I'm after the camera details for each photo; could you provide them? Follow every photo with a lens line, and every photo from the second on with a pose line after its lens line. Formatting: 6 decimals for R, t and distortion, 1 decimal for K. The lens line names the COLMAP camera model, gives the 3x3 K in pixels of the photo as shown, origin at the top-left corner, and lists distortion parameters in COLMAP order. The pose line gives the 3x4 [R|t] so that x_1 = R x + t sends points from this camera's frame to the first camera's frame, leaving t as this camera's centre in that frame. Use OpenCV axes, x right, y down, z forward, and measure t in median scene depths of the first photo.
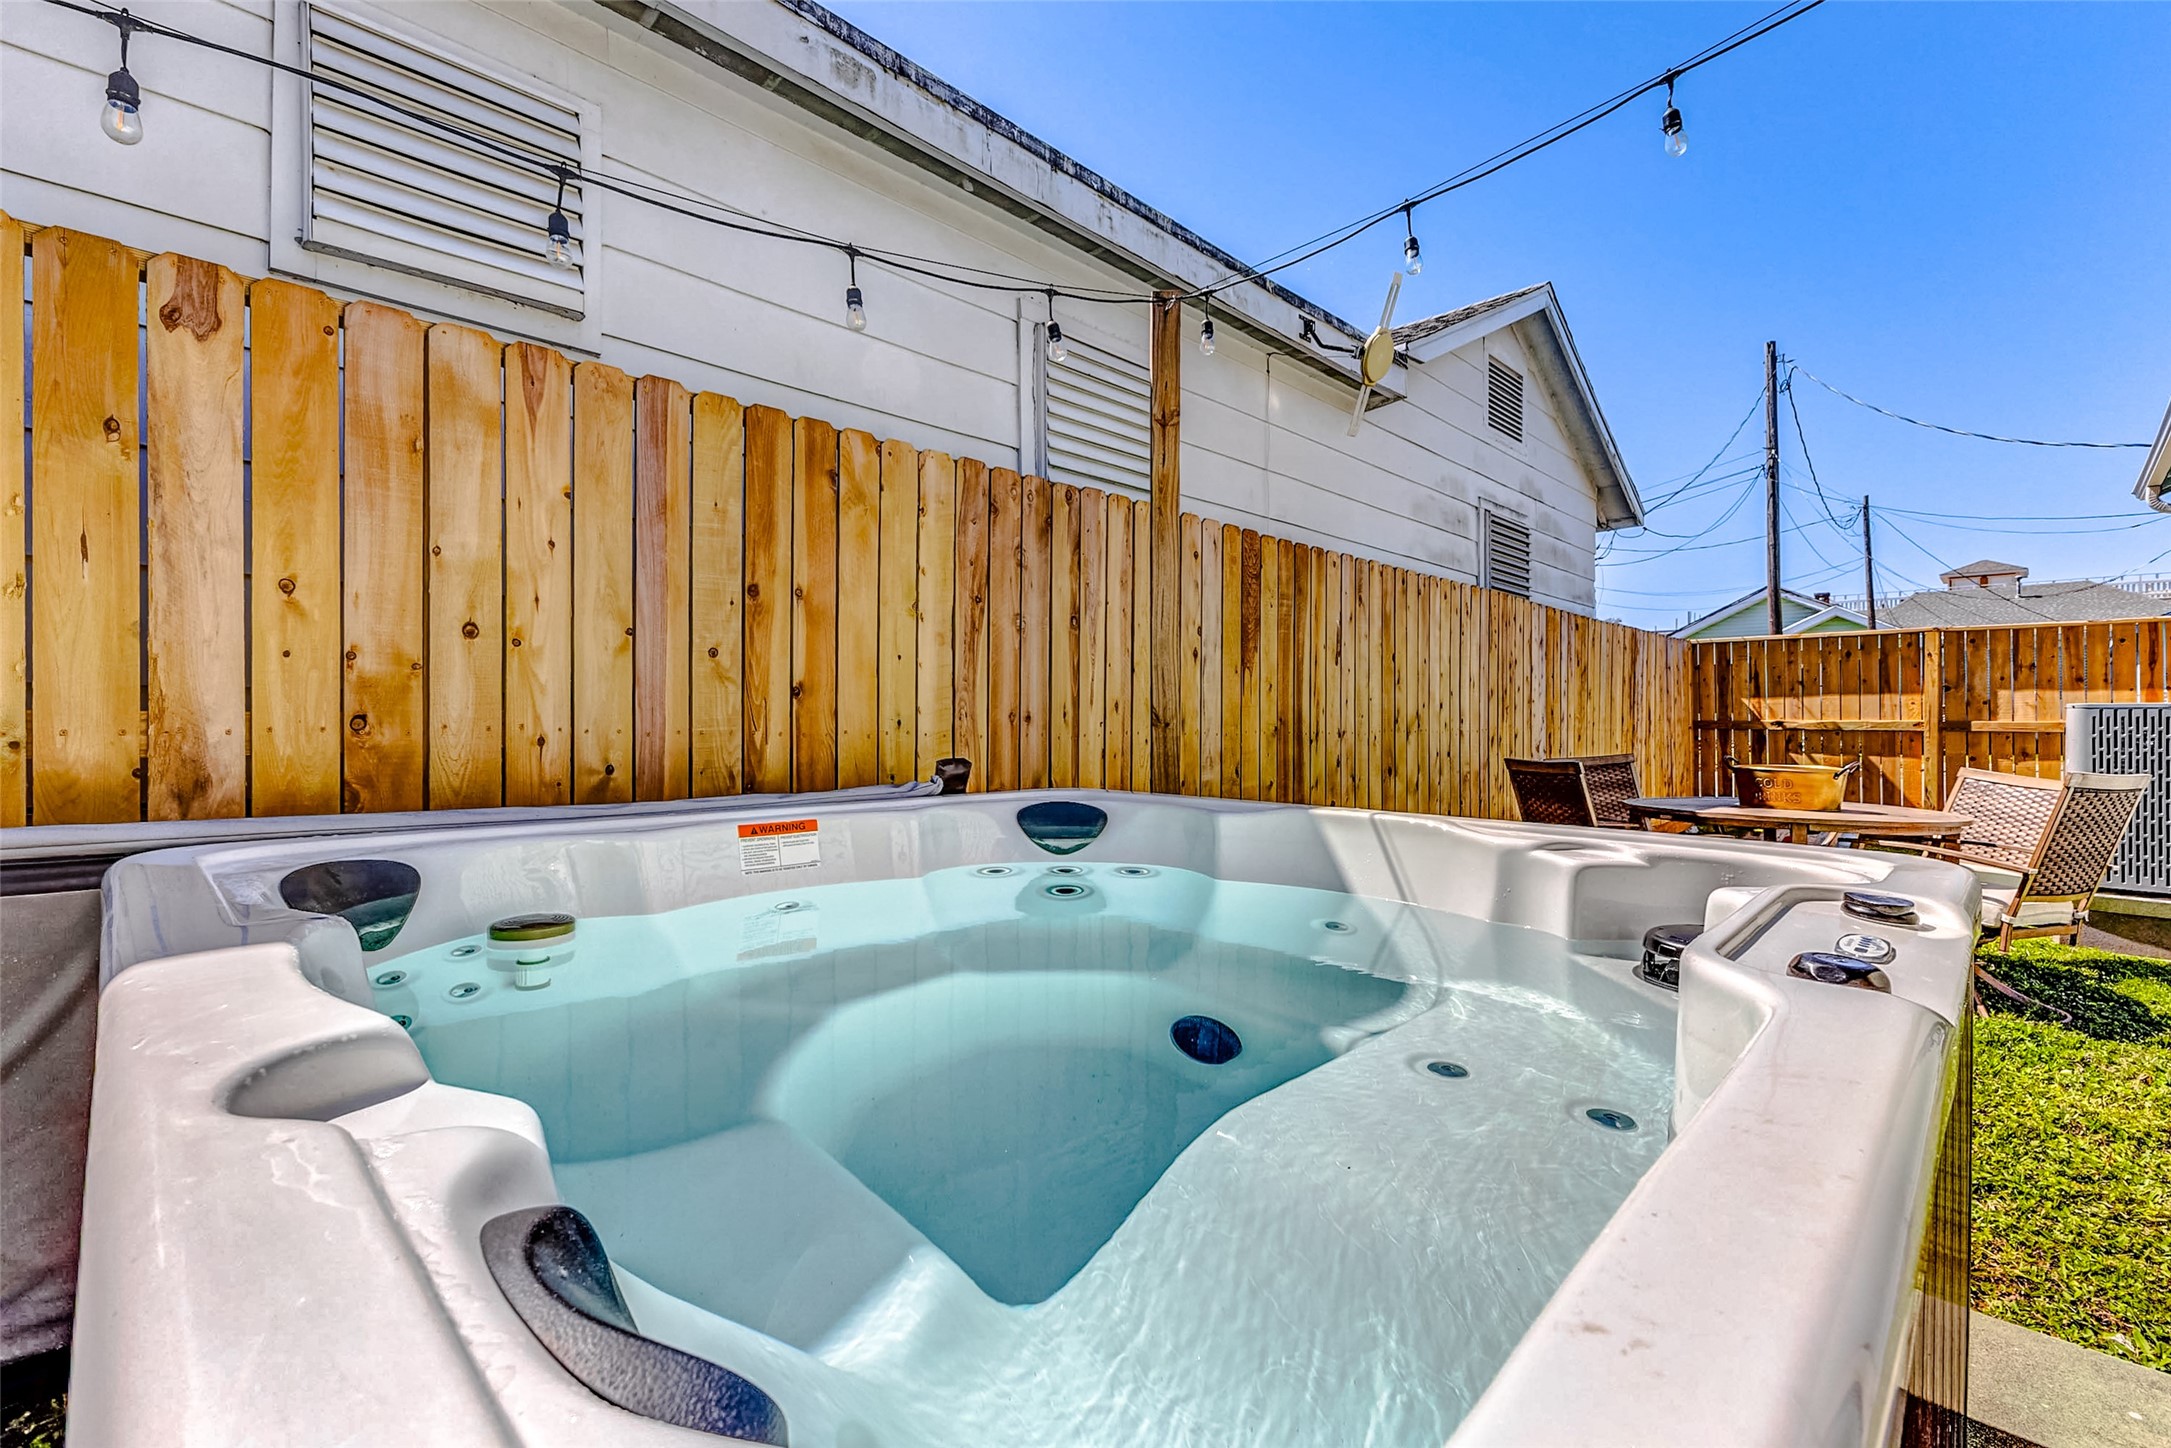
lens RADIAL K [[935.3, 0, 1088.4], [0, 935.3, 723.8], [0, 0, 1]] dist [0.001311, 0.000060]
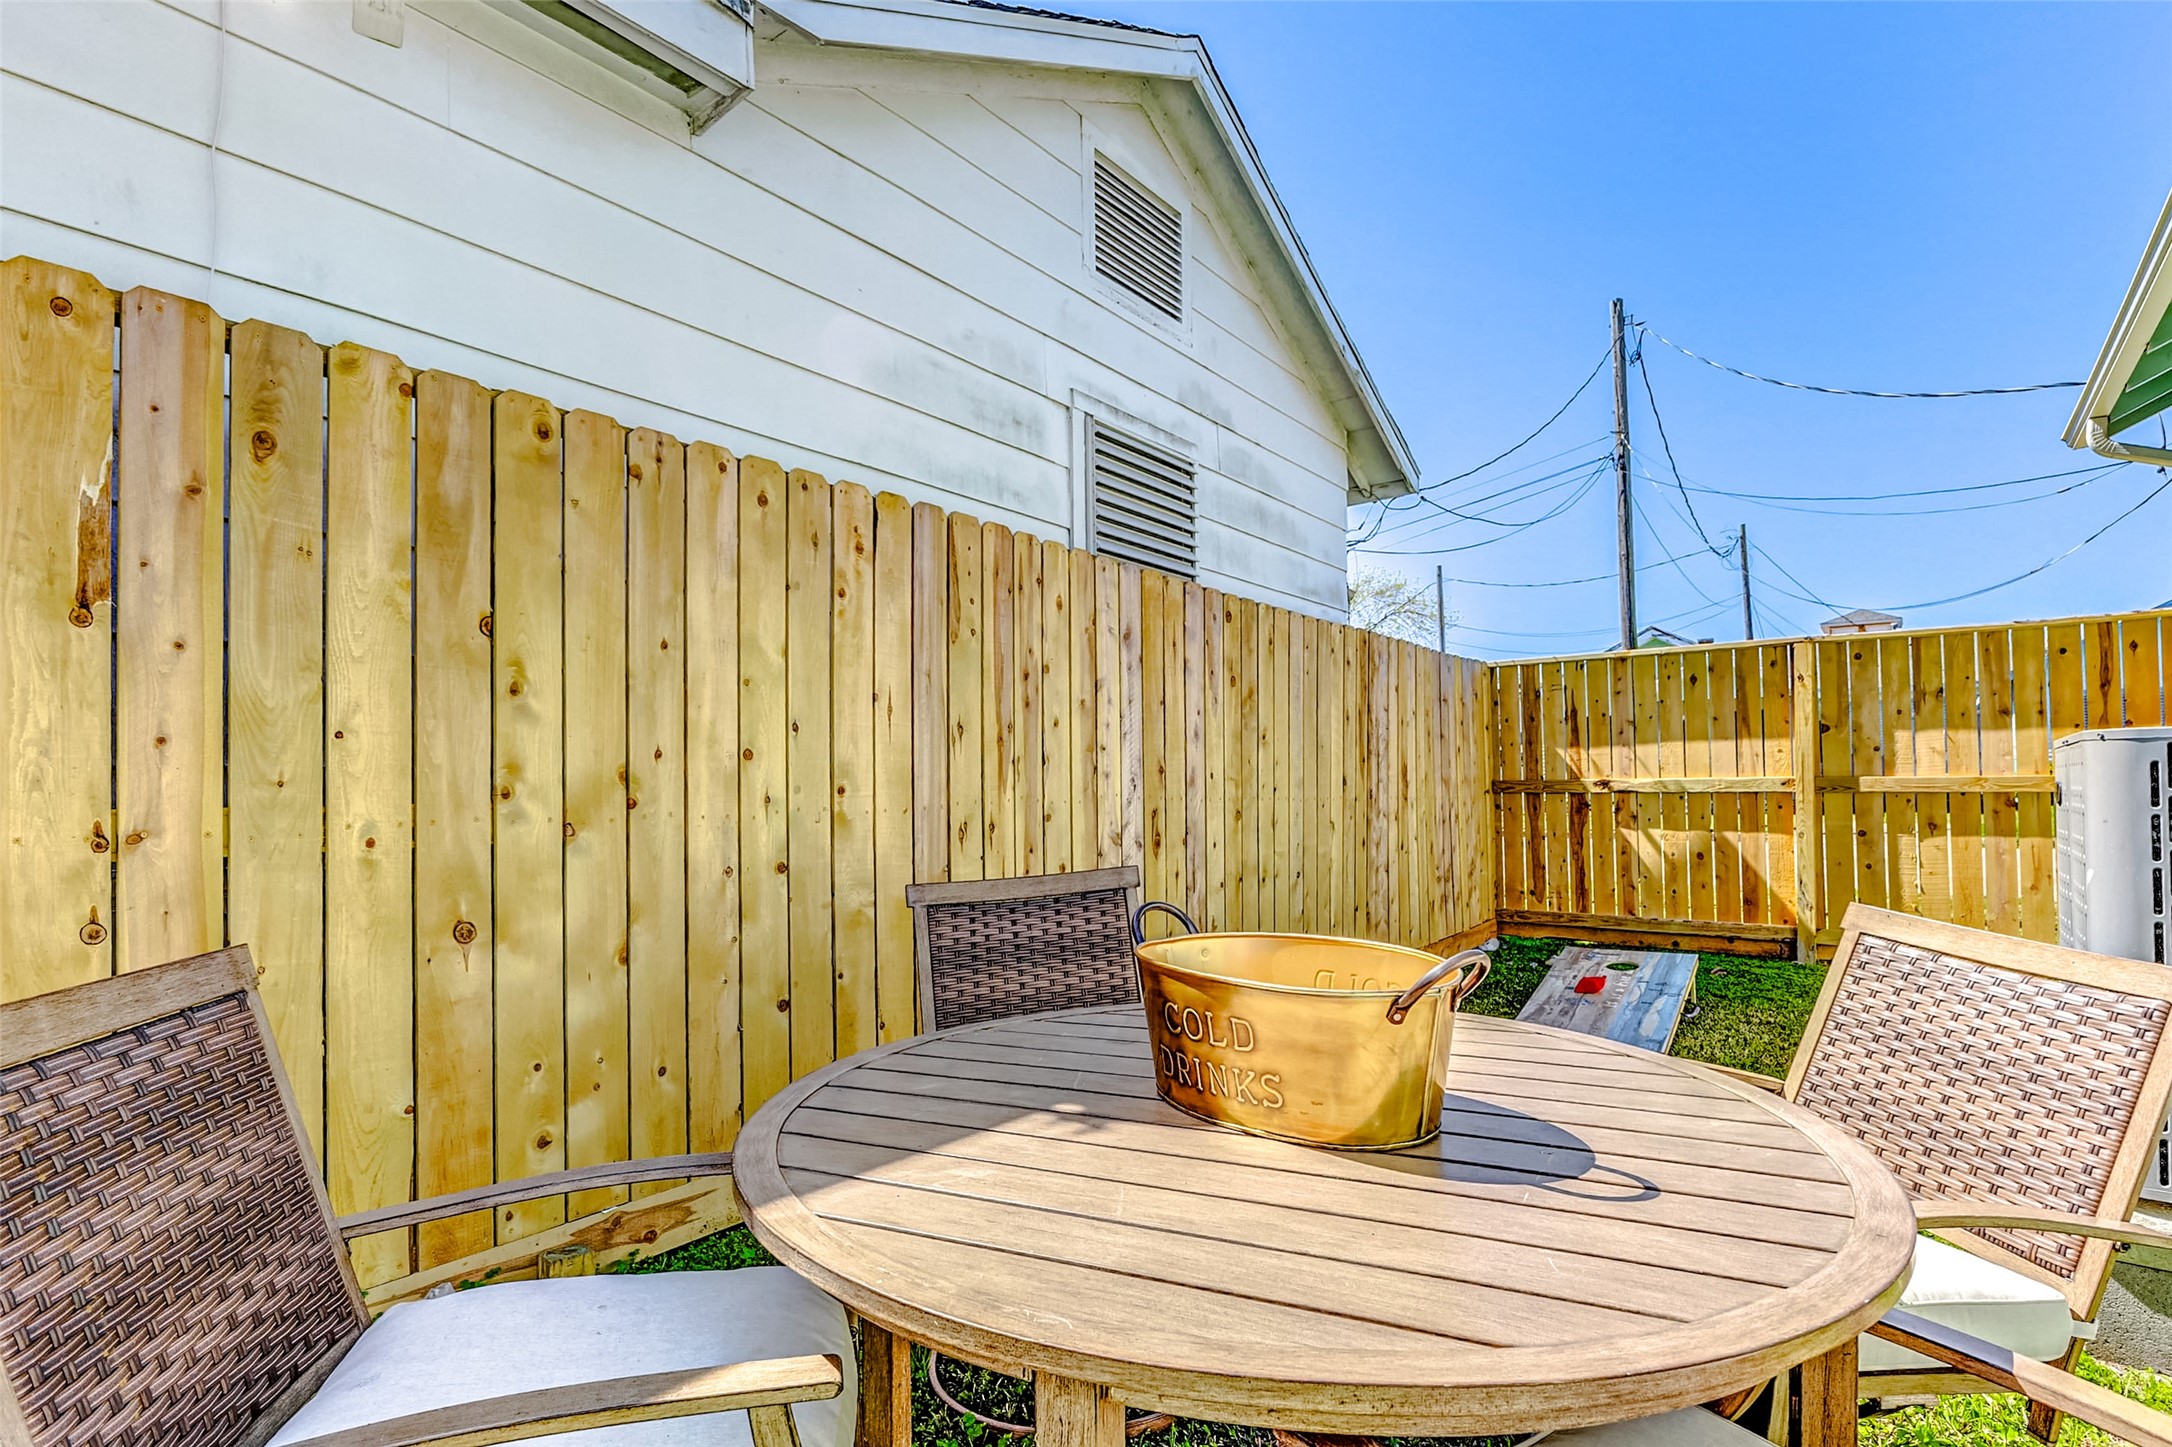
lens RADIAL K [[1085.4, 0, 1082.5], [0, 1085.4, 771.3], [0, 0, 1]] dist [-0.000223, -0.000145]
pose [[0.990446, -0.010878, 0.137471, 0.289490], [0.013409, 0.999757, -0.017493, -0.000829], [-0.137248, 0.019169, 0.990351, 0.311071]]
